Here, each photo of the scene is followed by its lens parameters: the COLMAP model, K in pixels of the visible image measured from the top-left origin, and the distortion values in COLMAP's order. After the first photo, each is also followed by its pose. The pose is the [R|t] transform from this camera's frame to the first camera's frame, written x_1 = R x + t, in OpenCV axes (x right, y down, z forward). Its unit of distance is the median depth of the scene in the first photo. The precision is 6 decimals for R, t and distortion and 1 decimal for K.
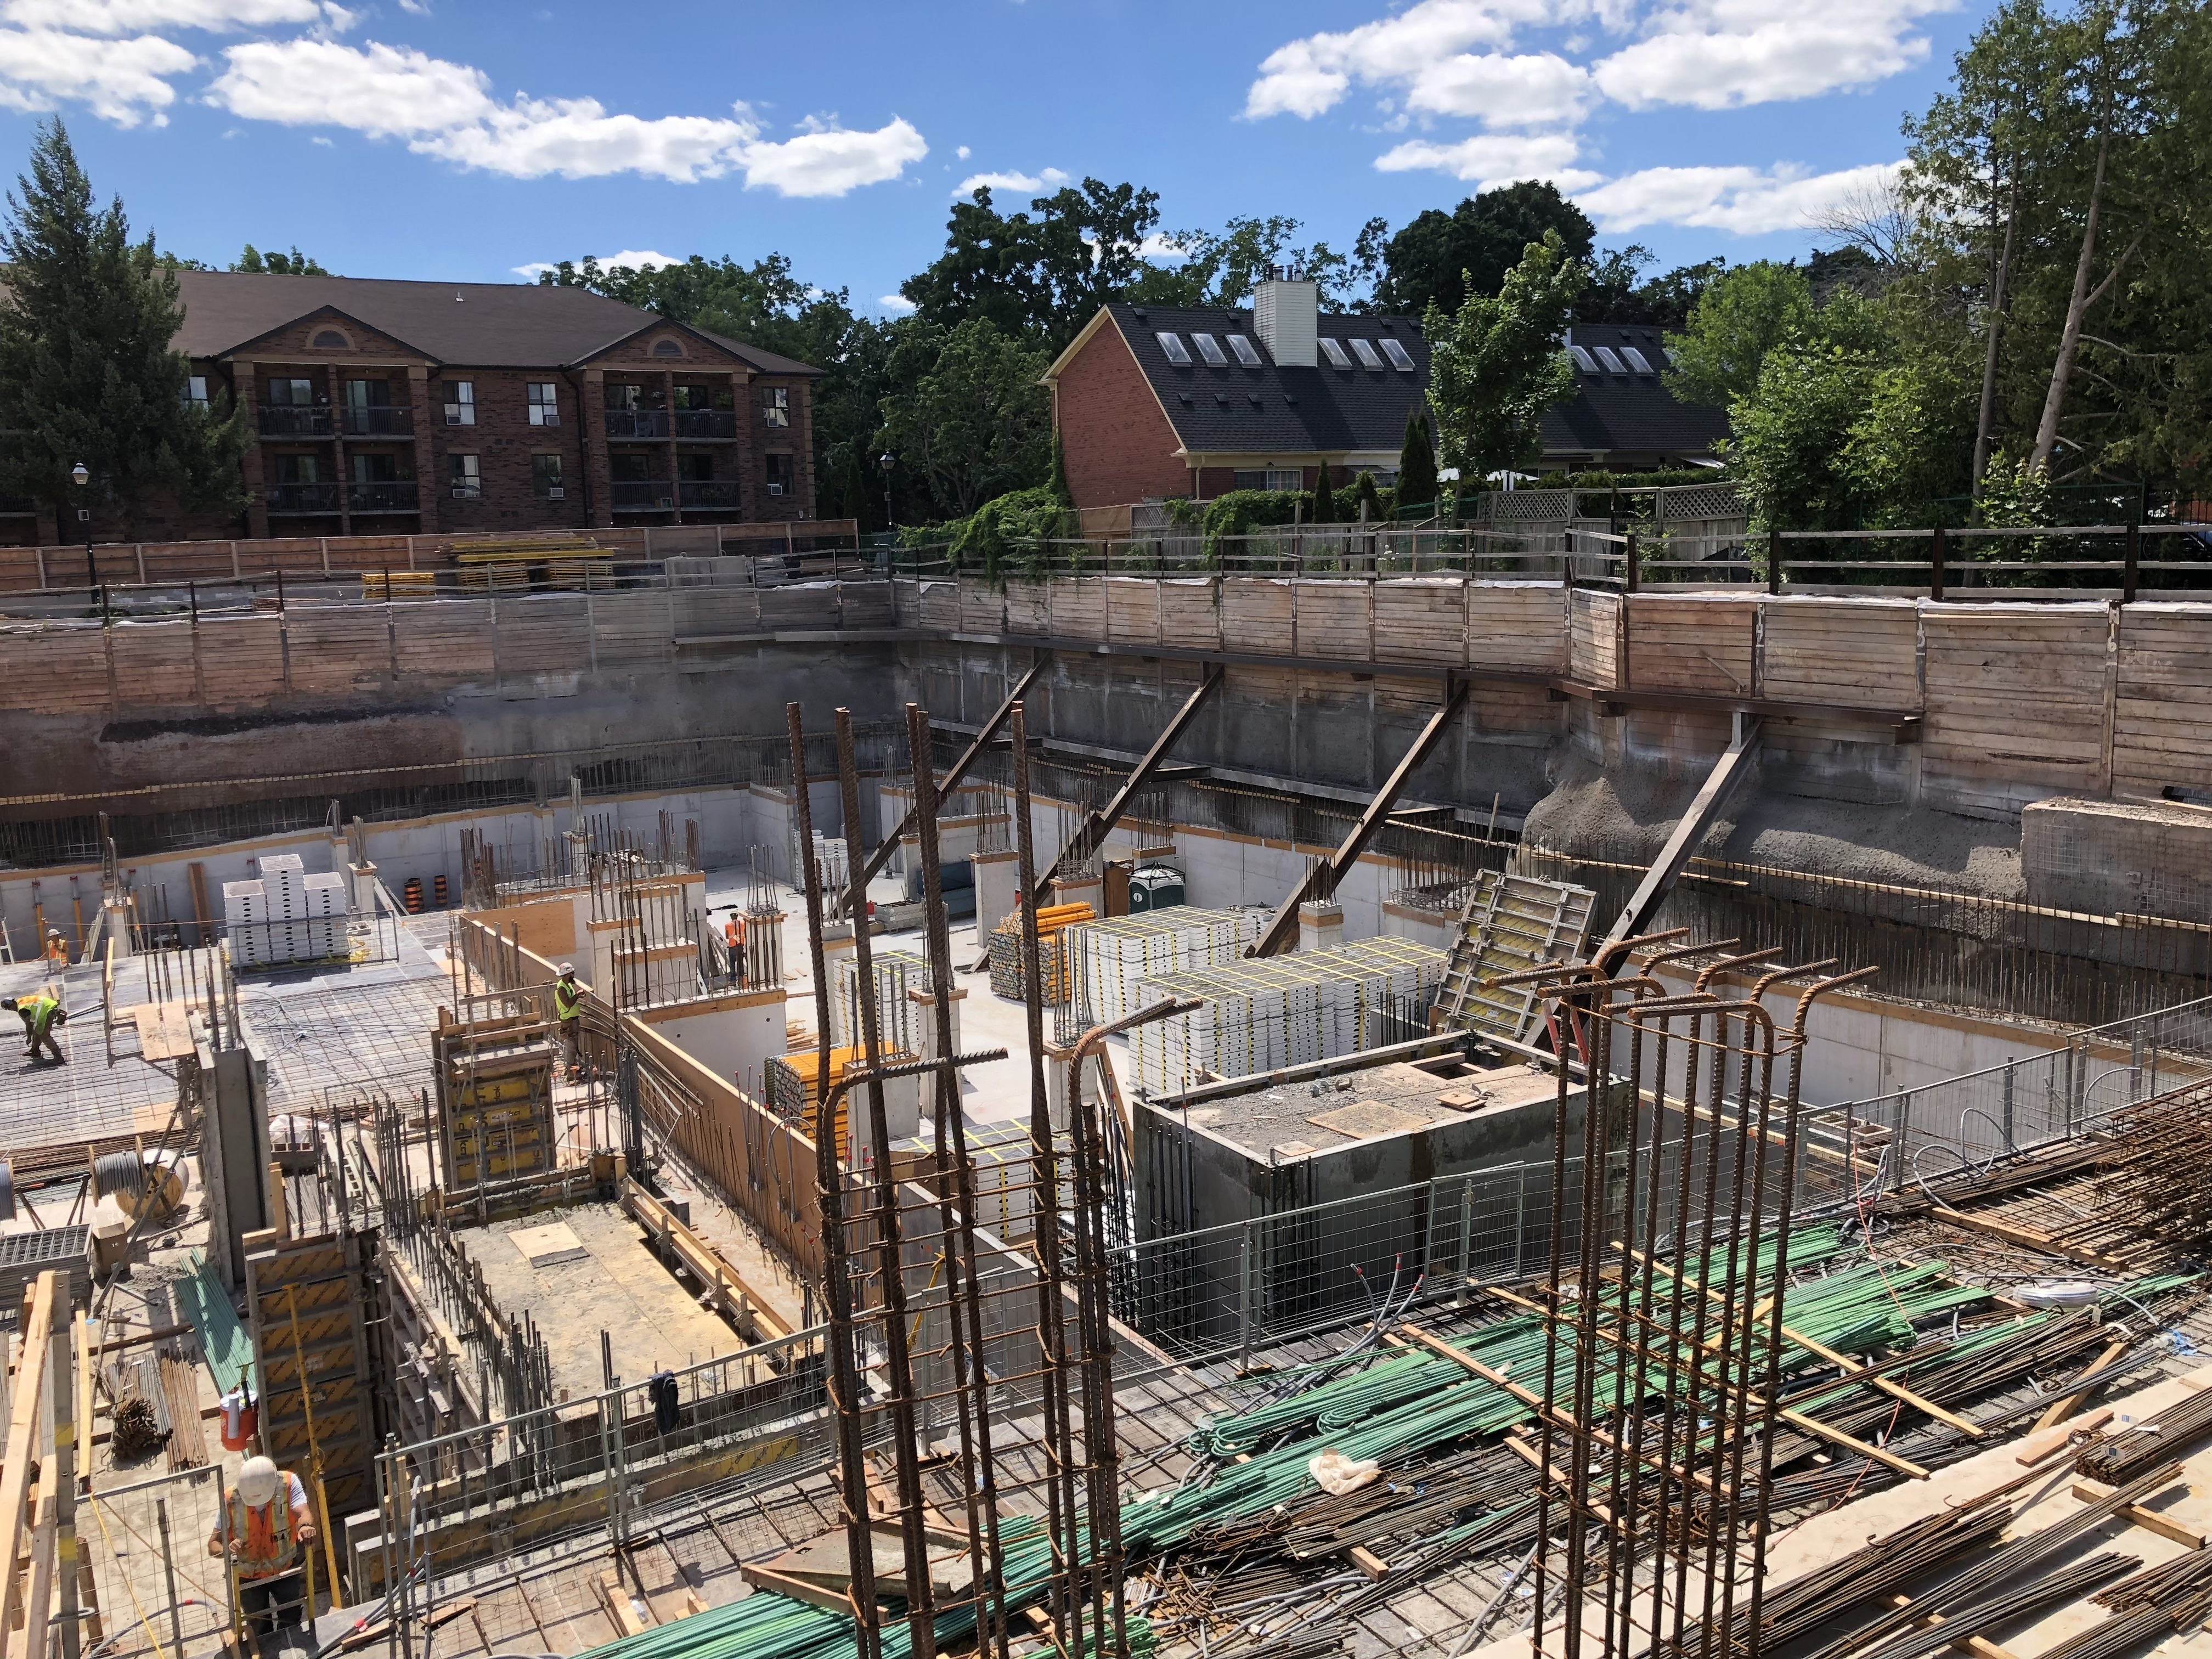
lens RADIAL K [[1836.7, 0, 1106.0], [0, 1836.7, 829.5], [0, 0, 1]] dist [0.021658, 0.002557]
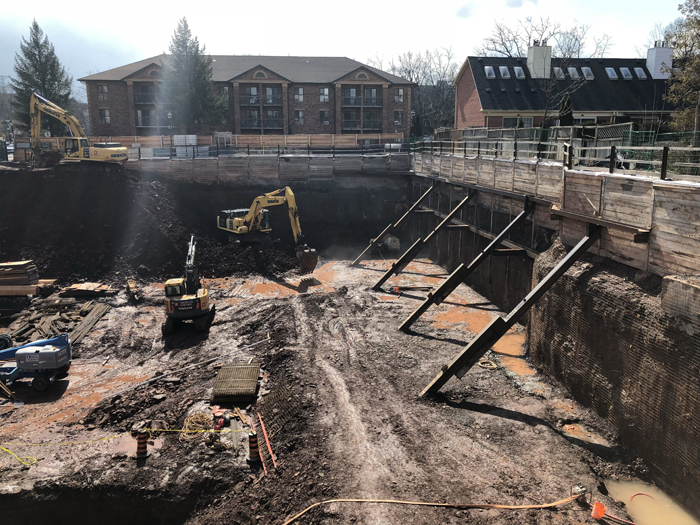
lens RADIAL K [[581.2, 0, 350.0], [0, 581.2, 262.5], [0, 0, 1]] dist [0.021658, 0.002557]
pose [[0.919969, 0.104353, -0.377846, 0.148997], [-0.084385, 0.994036, 0.069075, -0.016379], [0.382801, -0.031662, 0.923288, 0.080339]]
